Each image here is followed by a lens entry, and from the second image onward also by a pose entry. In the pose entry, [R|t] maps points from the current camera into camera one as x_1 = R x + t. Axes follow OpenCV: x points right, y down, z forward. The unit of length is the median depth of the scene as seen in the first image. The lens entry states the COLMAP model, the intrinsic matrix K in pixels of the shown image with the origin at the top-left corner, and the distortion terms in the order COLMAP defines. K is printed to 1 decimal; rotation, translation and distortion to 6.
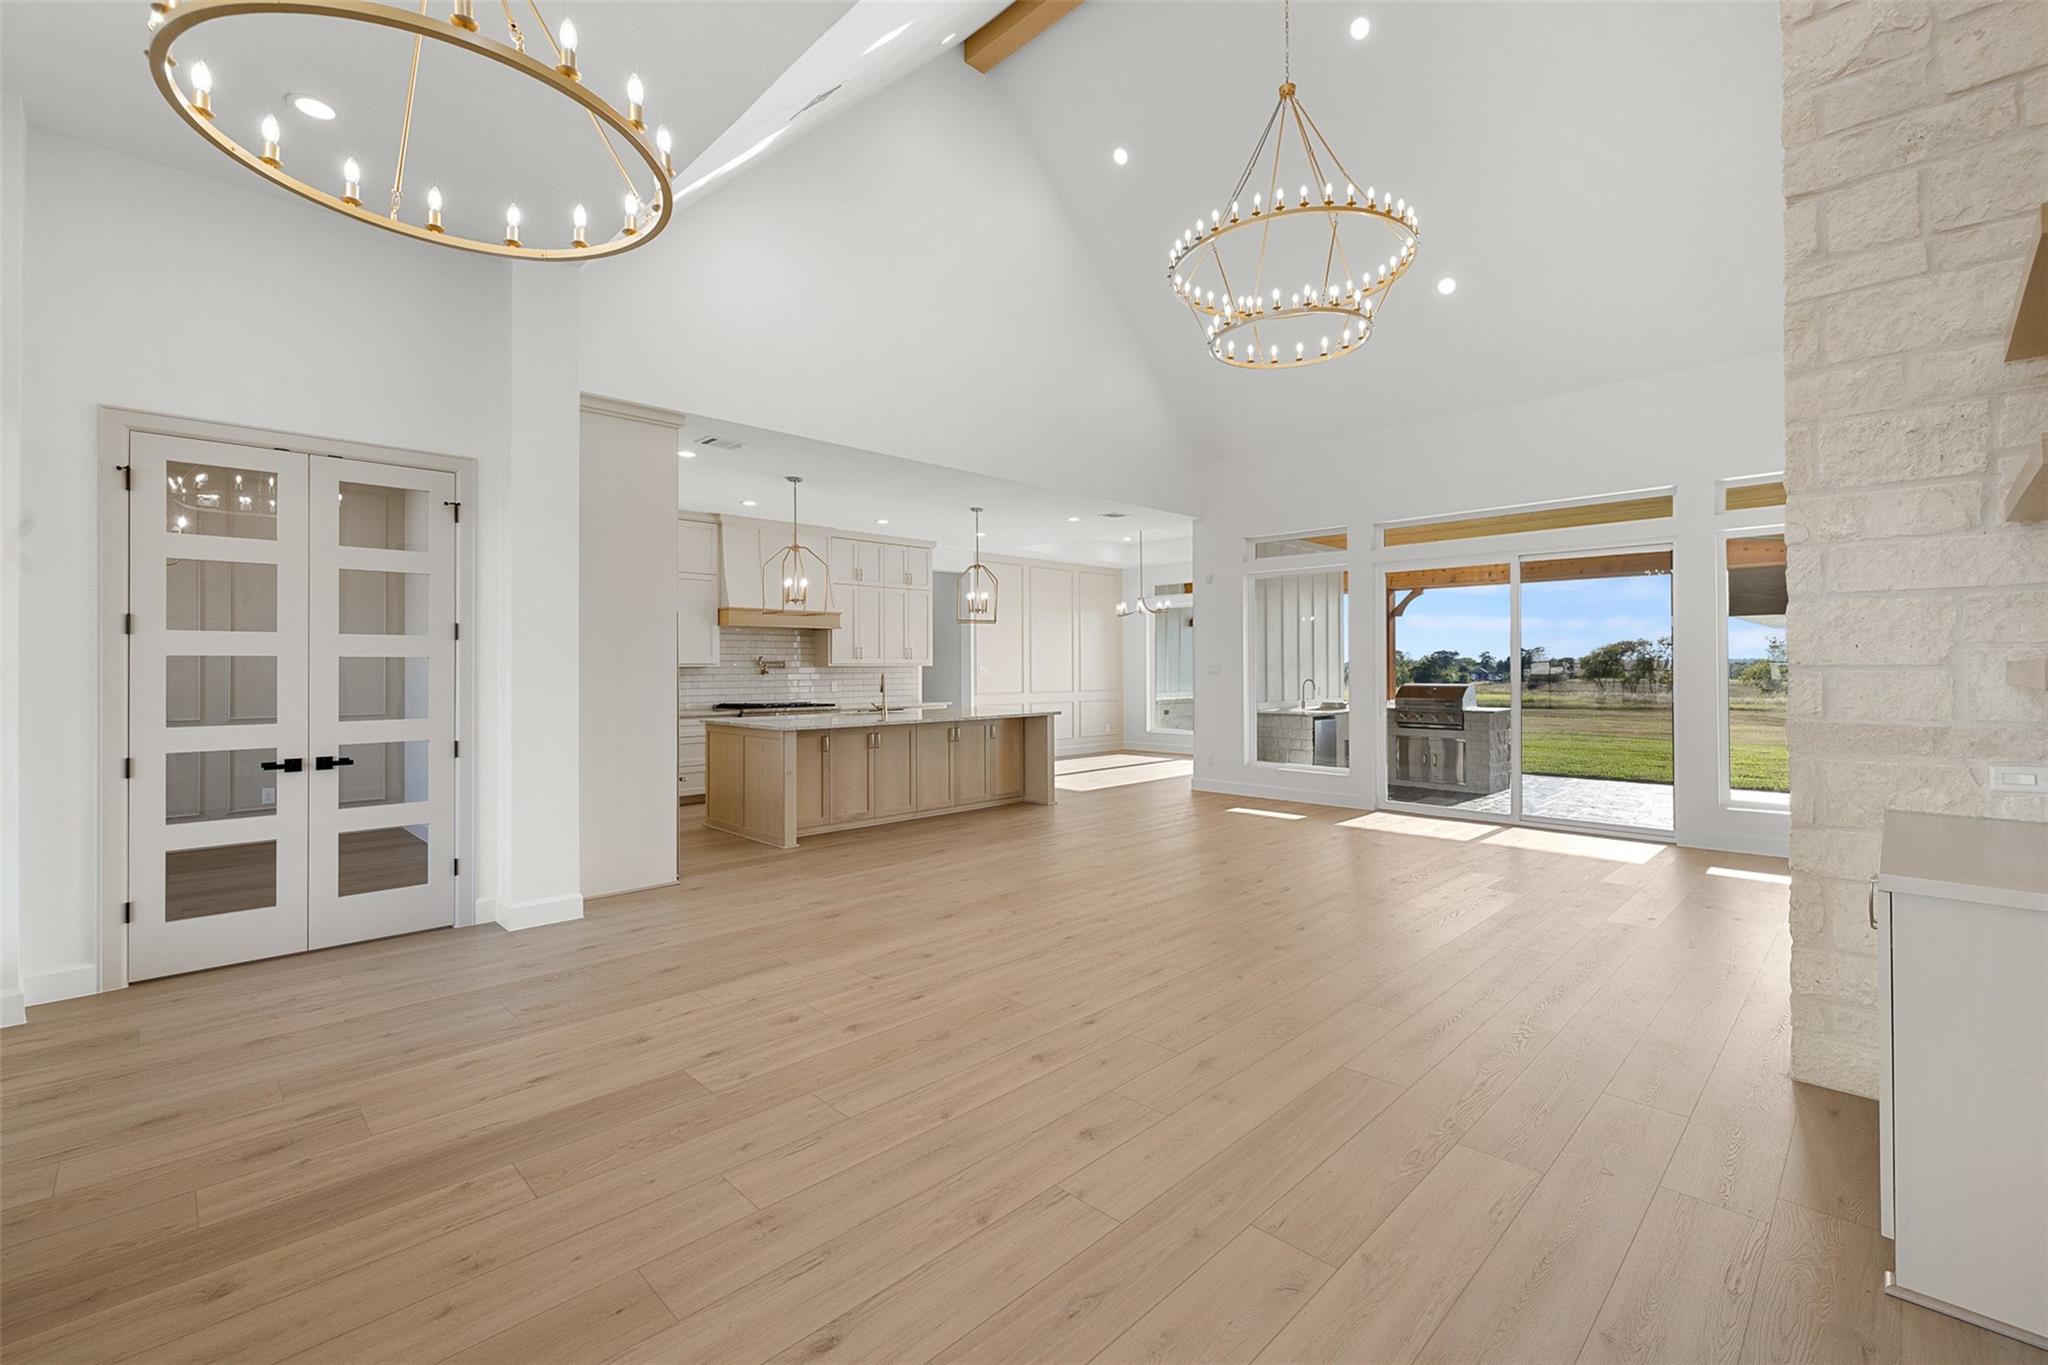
lens RADIAL K [[863.6, 0, 1032.0], [0, 863.6, 667.1], [0, 0, 1]] dist [0.010742, 0.000721]
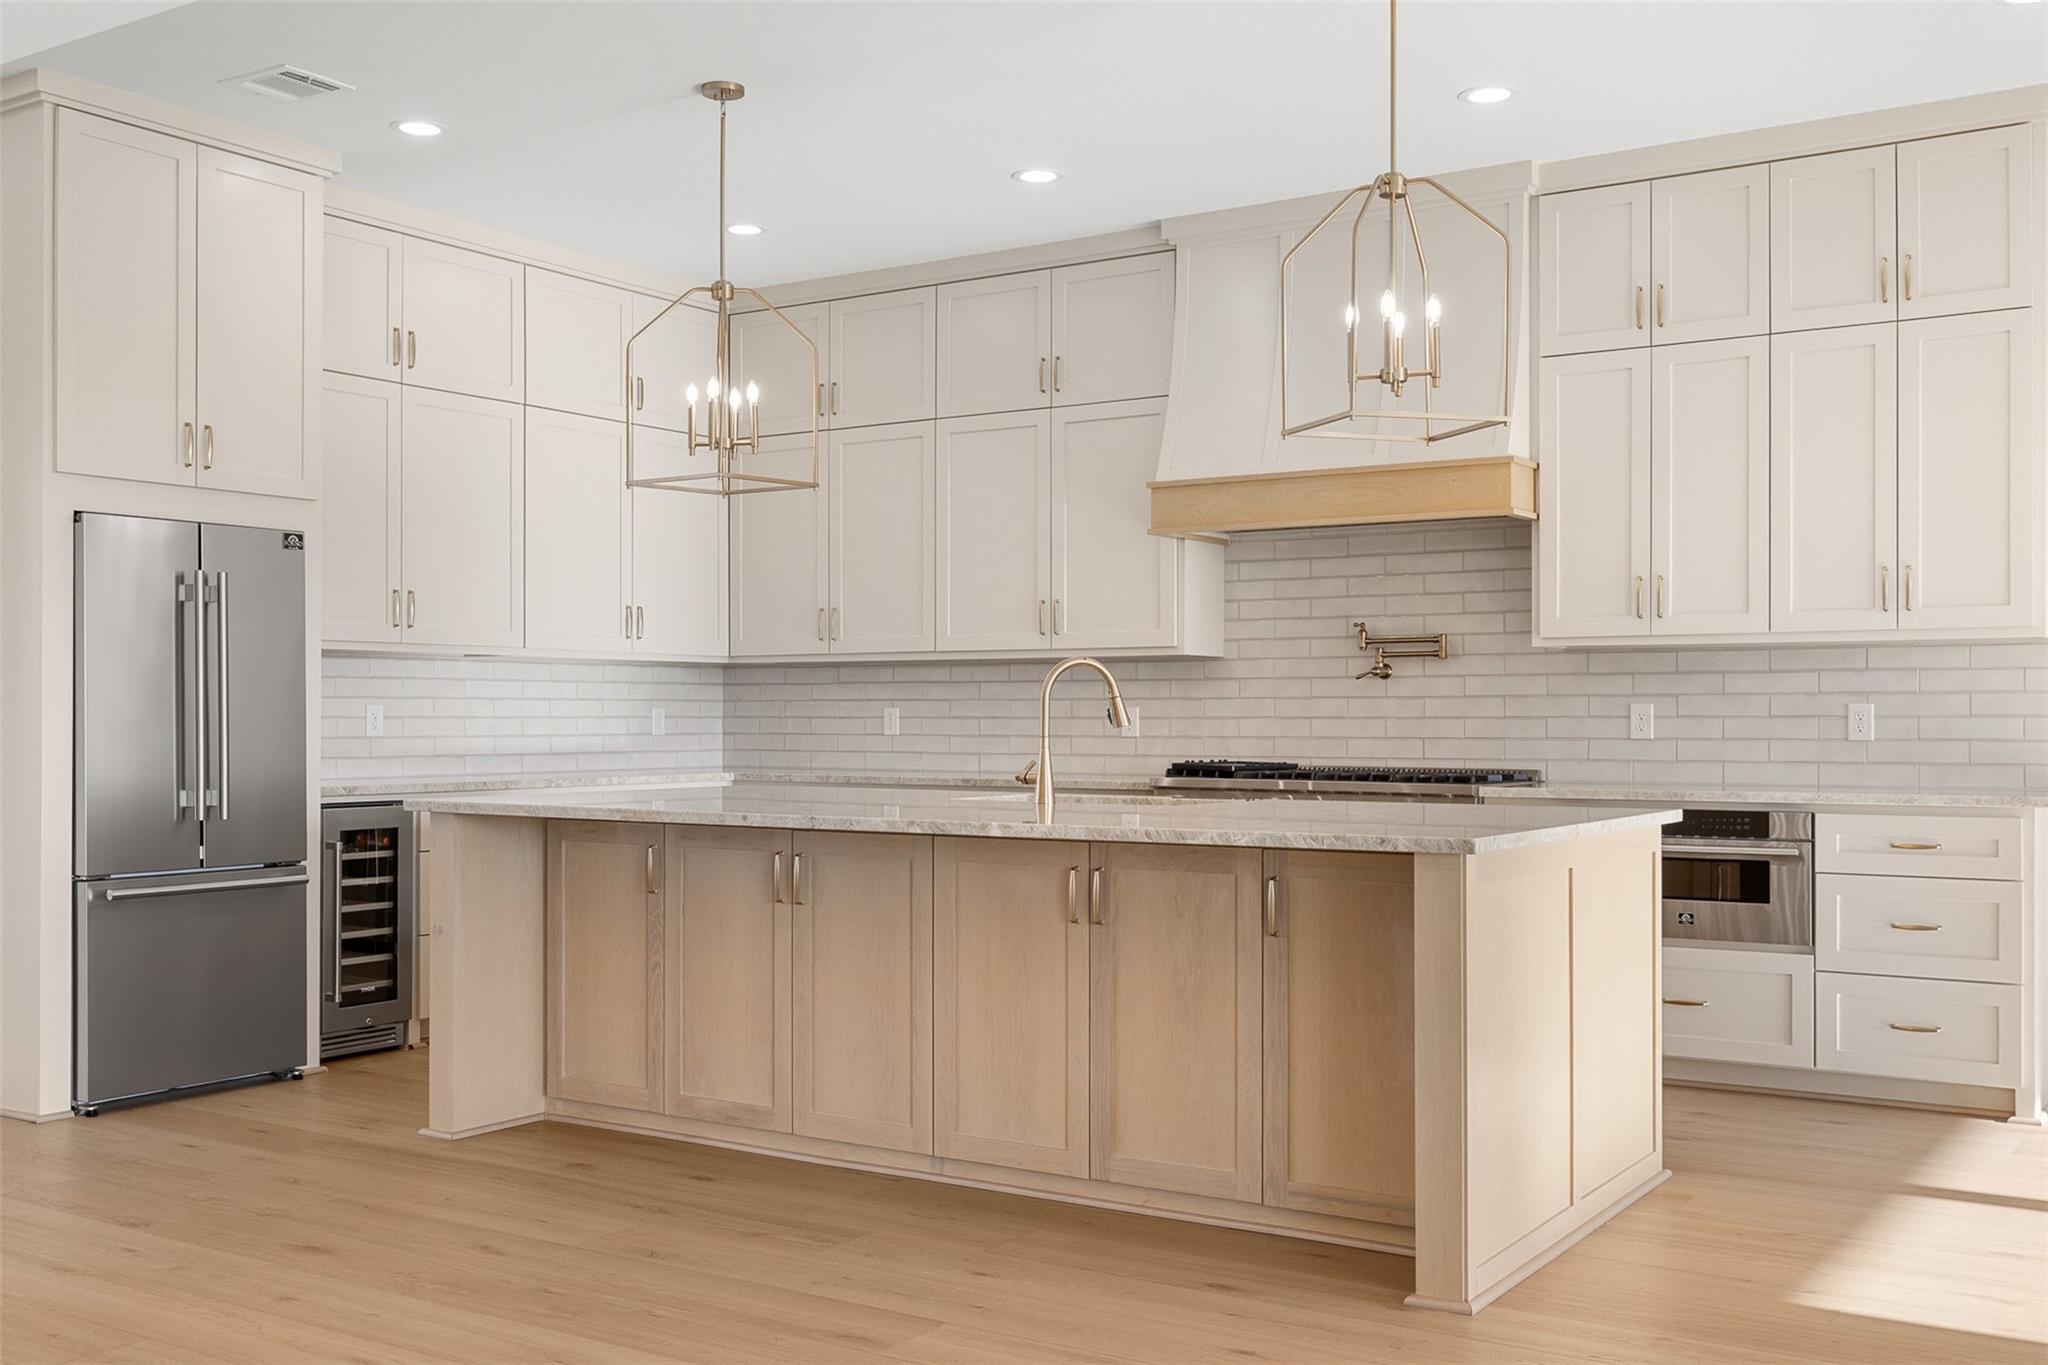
lens RADIAL K [[2007.9, 0, 1022.7], [0, 2007.9, 698.4], [0, 0, 1]] dist [0.016012, 0.000000]
pose [[0.204330, 0.000514, -0.978902, 0.521195], [-0.000604, 1.000000, 0.000399, 0.021340], [0.978902, 0.000510, 0.204331, 0.944344]]
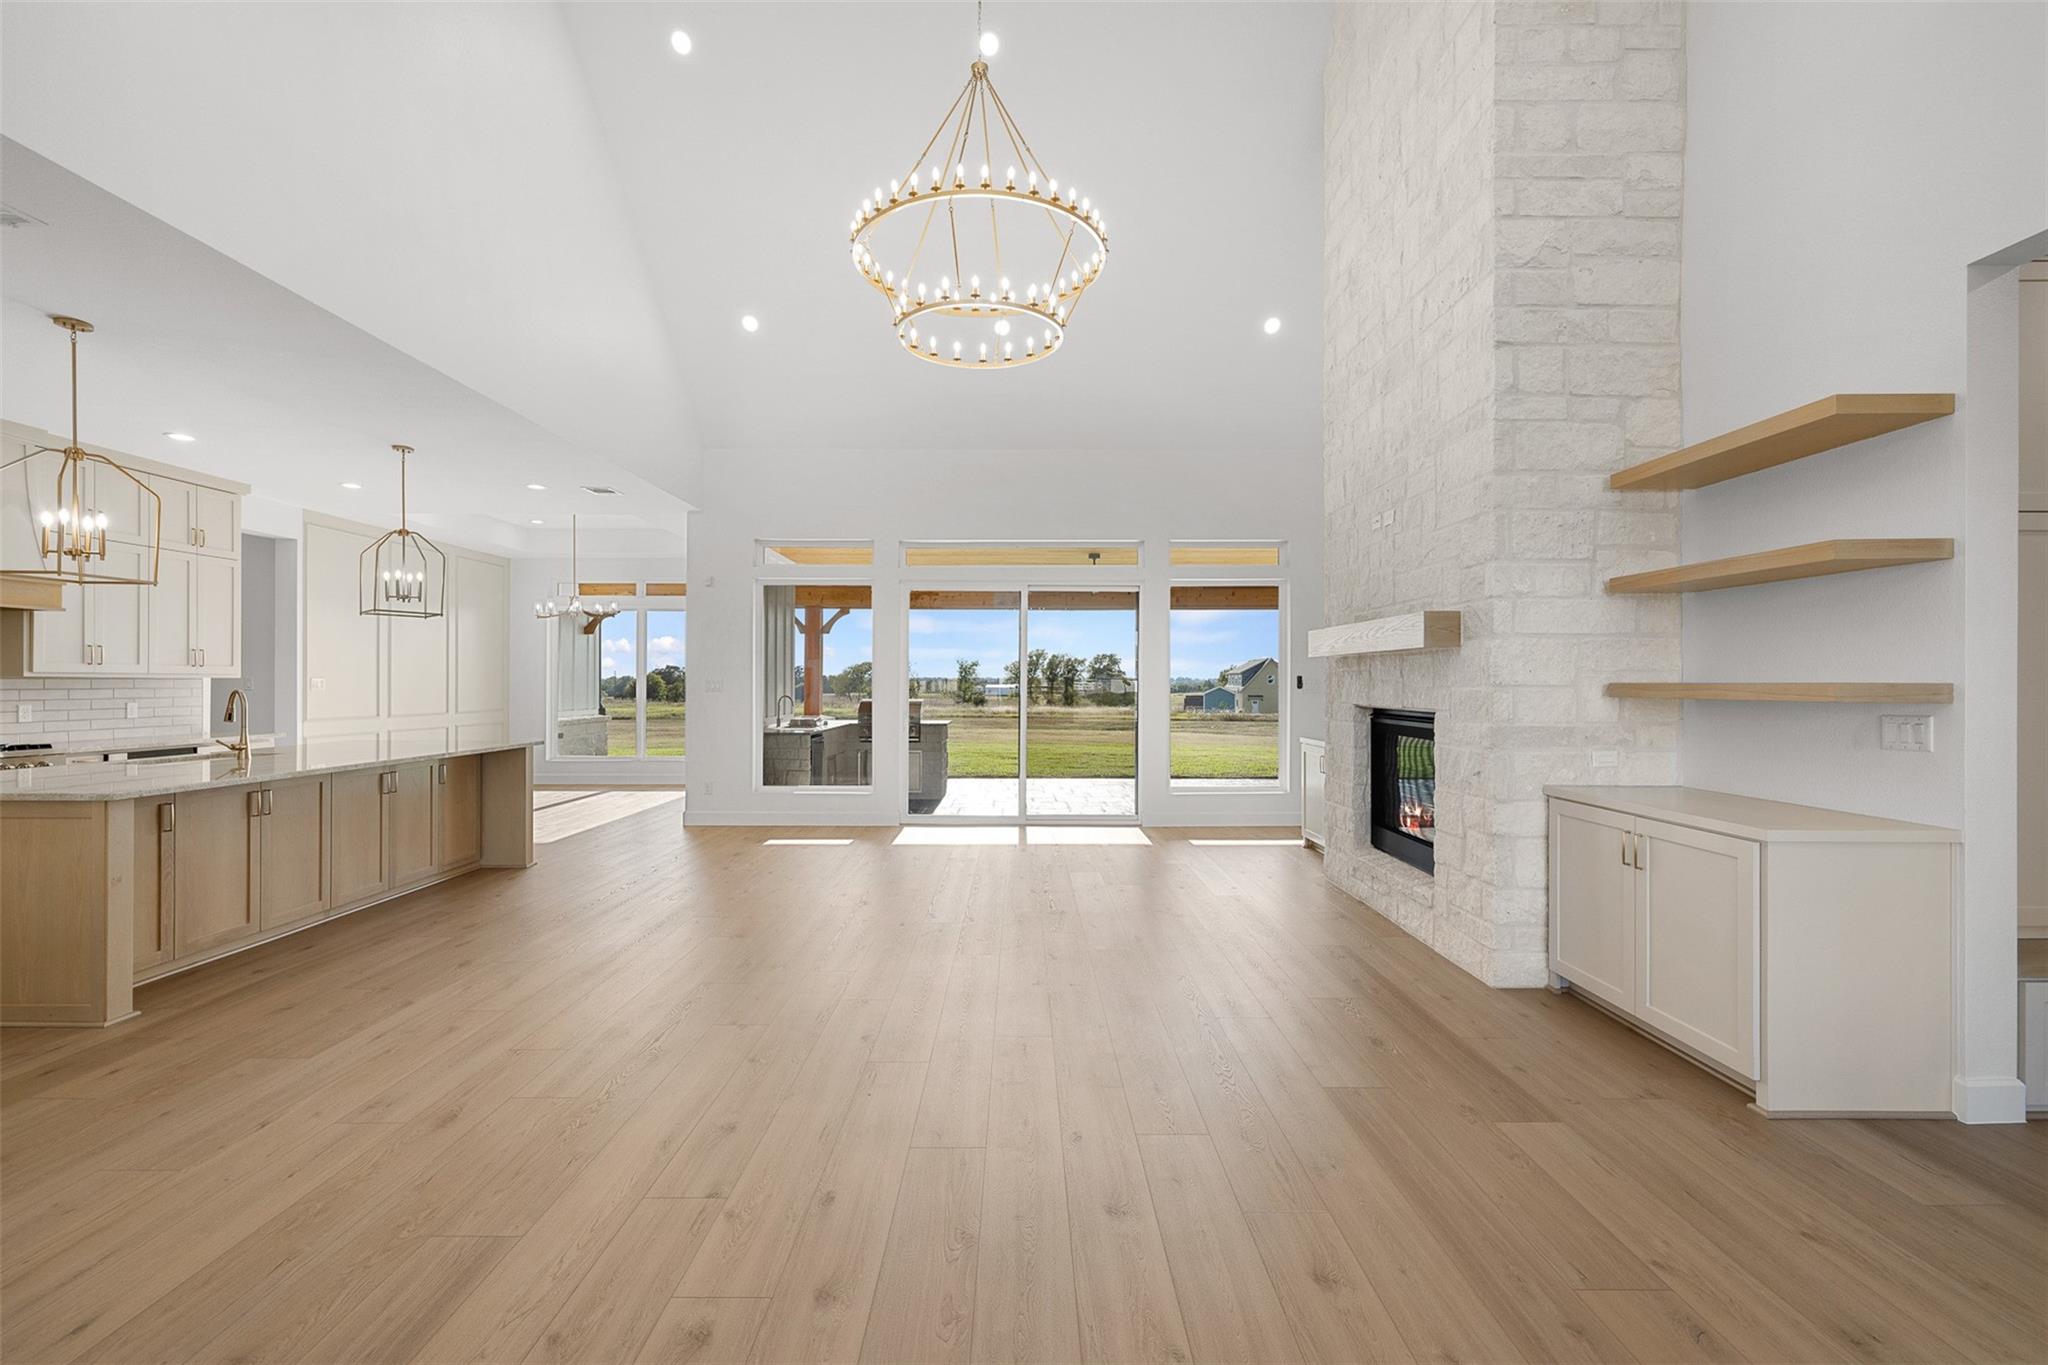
lens RADIAL K [[863.6, 0, 1002.3], [0, 863.6, 684.9], [0, 0, 1]] dist [0.010742, 0.000721]
pose [[0.715885, 0.003535, 0.698209, -0.241820], [-0.005378, 0.999985, 0.000452, 0.000556], [-0.698197, -0.004079, 0.715894, 0.217903]]
